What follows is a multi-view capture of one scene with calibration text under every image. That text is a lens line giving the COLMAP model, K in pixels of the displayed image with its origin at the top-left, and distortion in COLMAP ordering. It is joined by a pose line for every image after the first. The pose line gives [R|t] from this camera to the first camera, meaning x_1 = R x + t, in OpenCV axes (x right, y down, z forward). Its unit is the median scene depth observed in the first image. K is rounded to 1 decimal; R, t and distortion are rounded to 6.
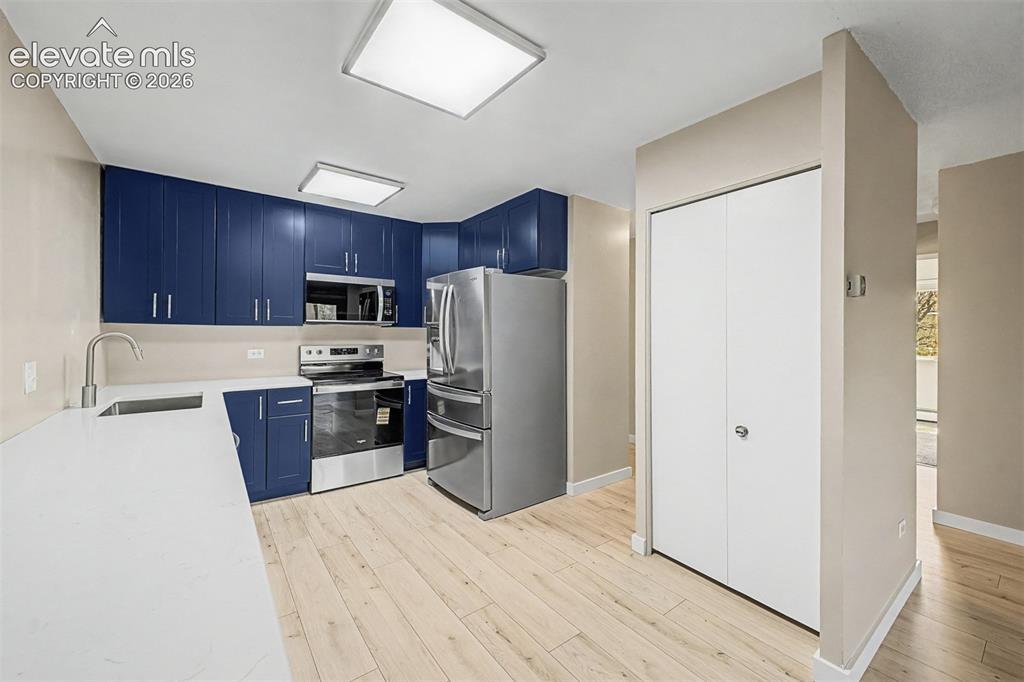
lens RADIAL K [[418.0, 0, 521.8], [0, 418.0, 337.6], [0, 0, 1]] dist [0.001795, -0.000144]
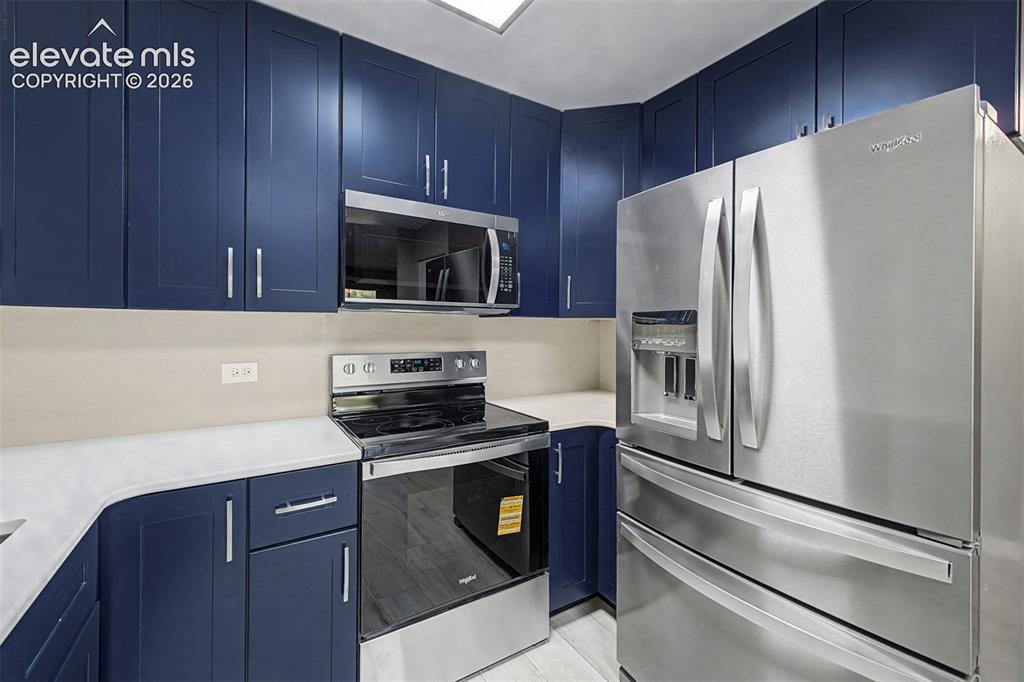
lens RADIAL K [[418.0, 0, 510.5], [0, 418.0, 335.1], [0, 0, 1]] dist [0.001795, -0.000144]
pose [[0.996616, 0.003160, -0.082139, -0.284227], [-0.002303, 0.999942, 0.010526, -0.008637], [0.082167, -0.010302, 0.996565, 0.535157]]
